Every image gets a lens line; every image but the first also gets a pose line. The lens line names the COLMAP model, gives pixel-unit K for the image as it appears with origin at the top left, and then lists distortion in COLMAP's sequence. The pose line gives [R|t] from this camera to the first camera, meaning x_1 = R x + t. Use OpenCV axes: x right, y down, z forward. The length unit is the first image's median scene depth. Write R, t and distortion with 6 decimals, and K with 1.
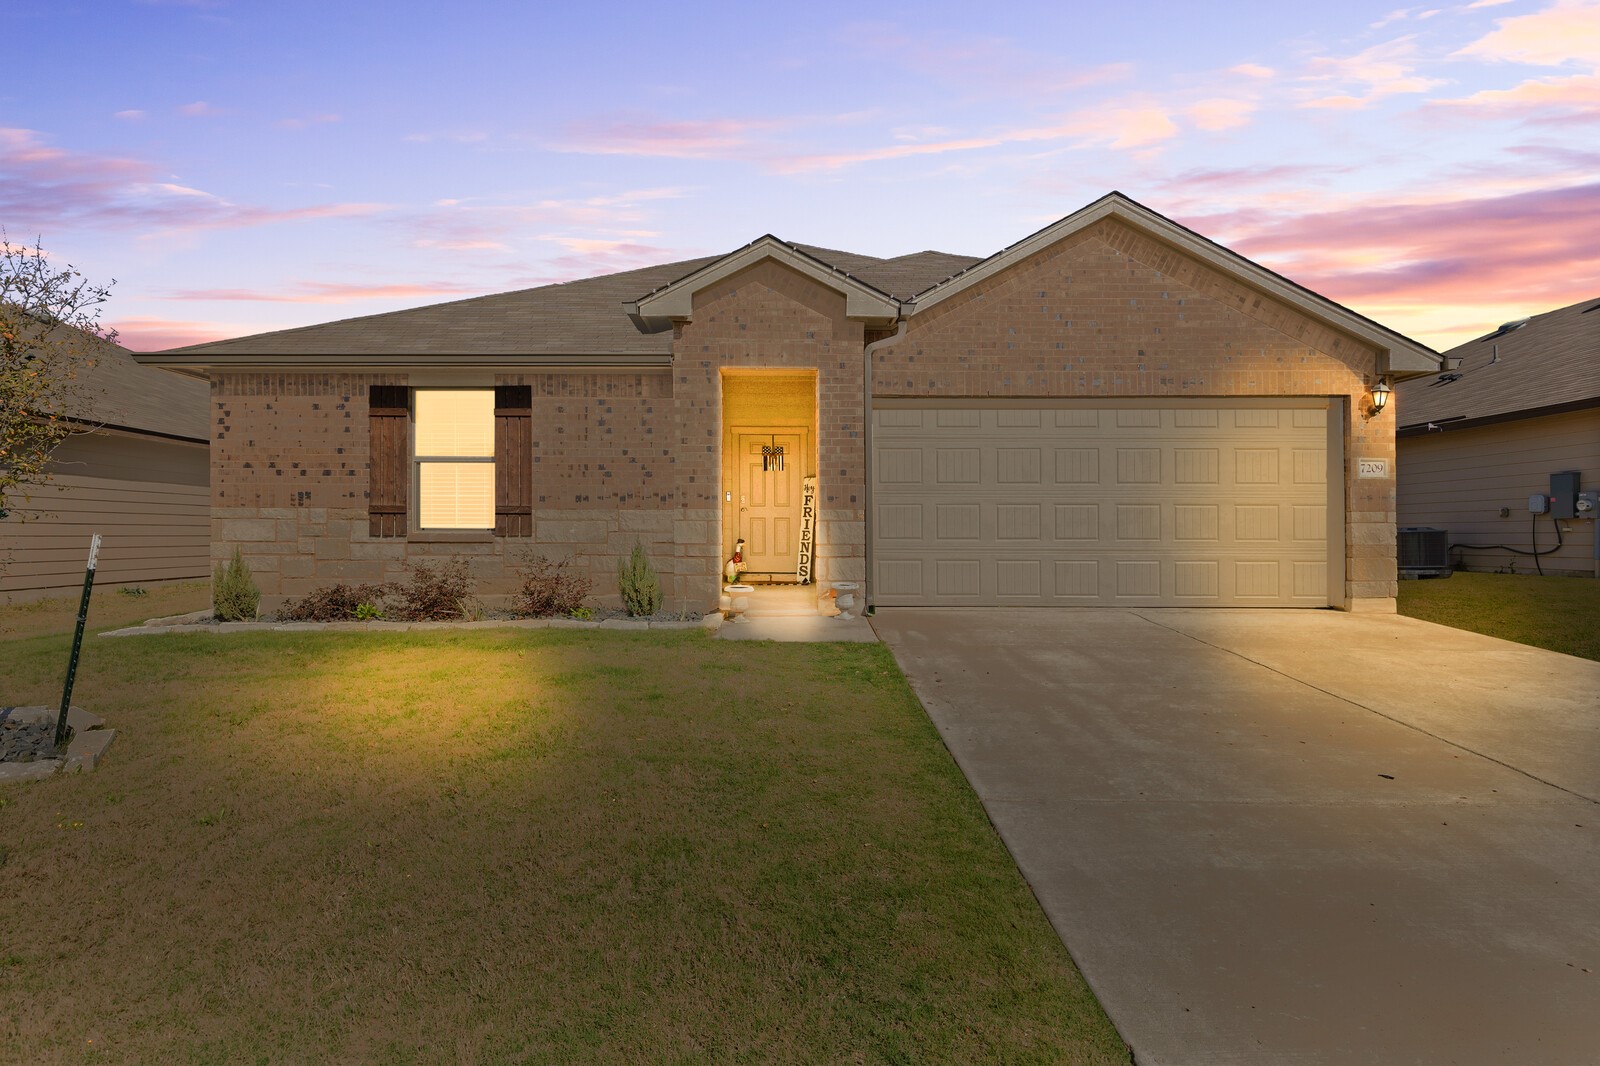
lens RADIAL K [[886.8, 0, 753.6], [0, 886.8, 578.6], [0, 0, 1]] dist [0.002444, 0.000281]
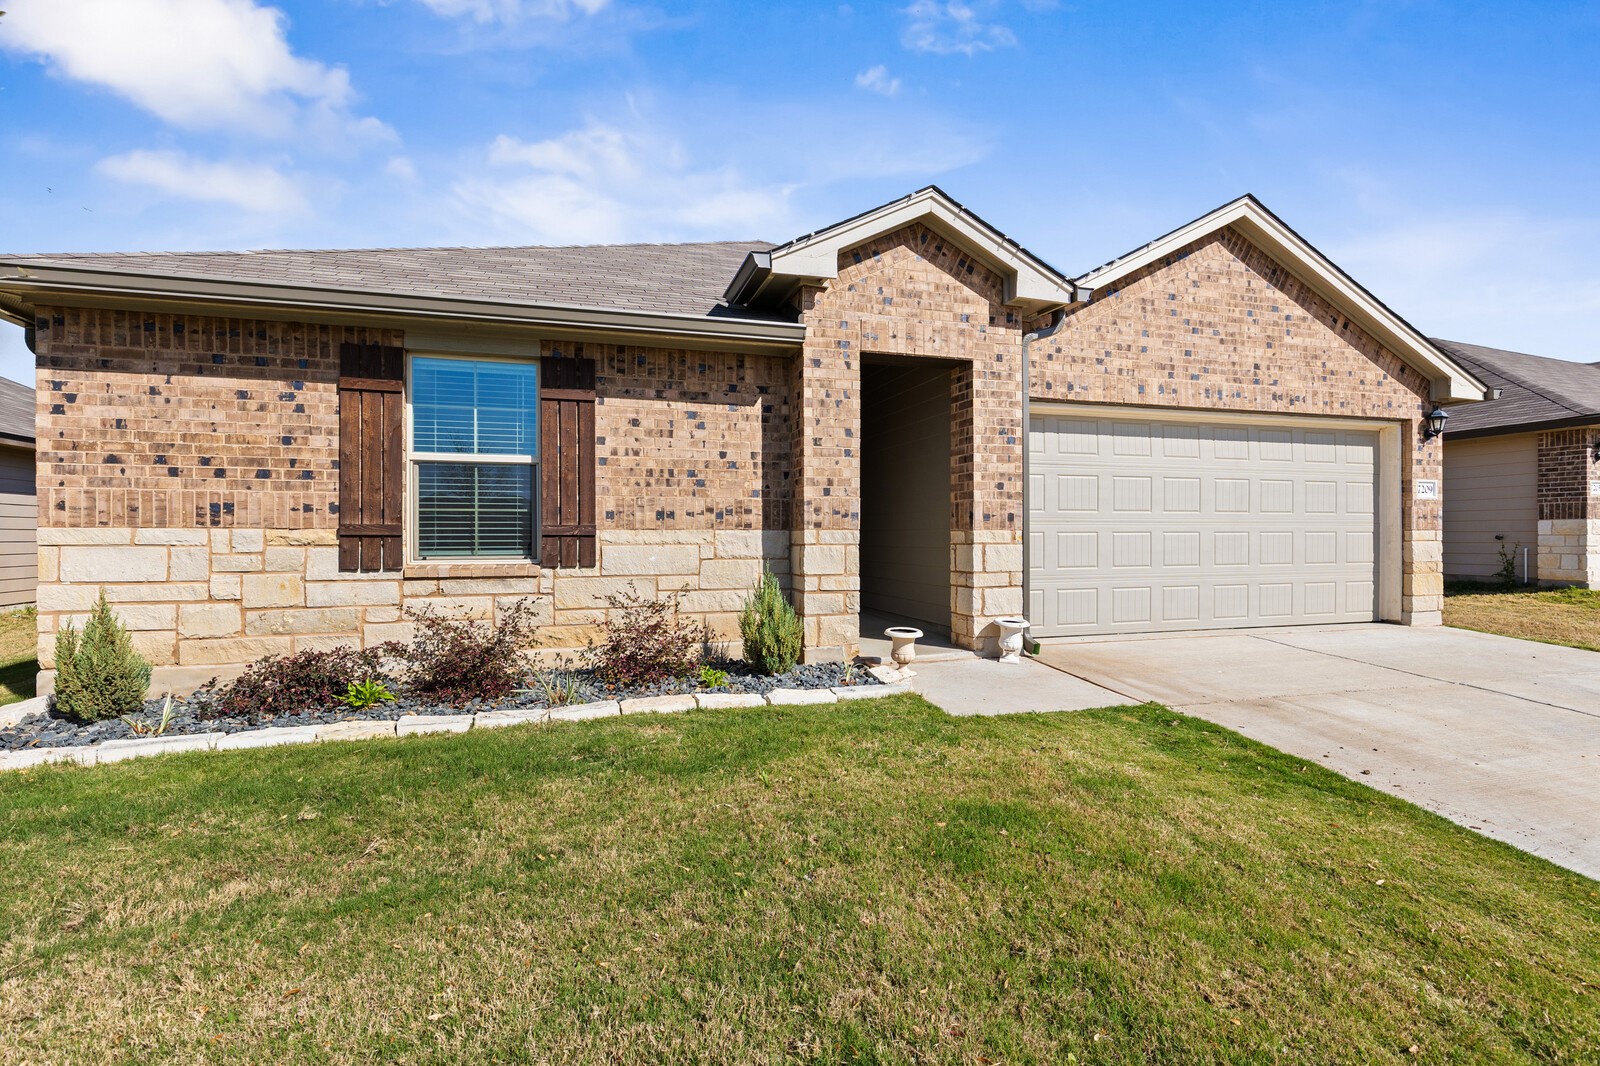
lens RADIAL K [[773.7, 0, 806.5], [0, 773.7, 565.4], [0, 0, 1]] dist [-0.000496, -0.000658]
pose [[0.950287, -0.016760, 0.310924, -0.284189], [0.020999, 0.999727, -0.010292, -0.038970], [-0.310667, 0.016310, 0.950379, 0.347044]]
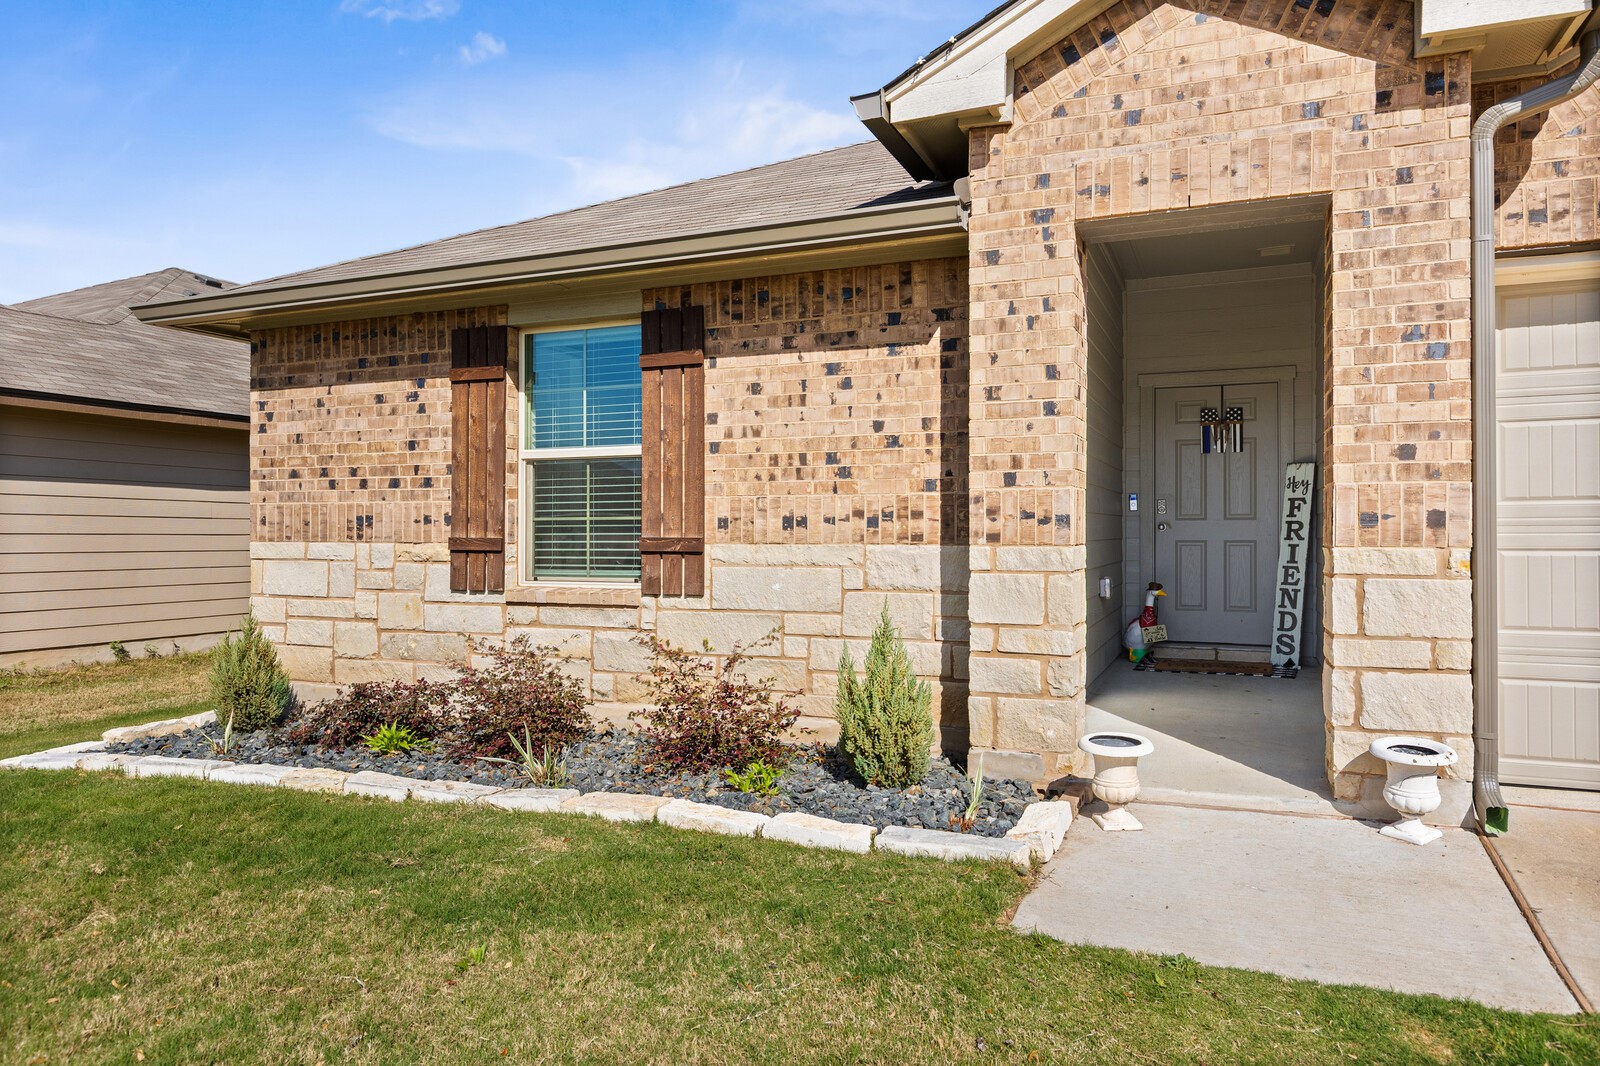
lens RADIAL K [[1073.0, 0, 763.0], [0, 1073.0, 559.6], [0, 0, 1]] dist [0.006835, -0.001034]
pose [[0.924037, 0.003040, -0.382290, 0.020397], [-0.014246, 0.999548, -0.026485, -0.053339], [0.382037, 0.029919, 0.923663, 0.438582]]
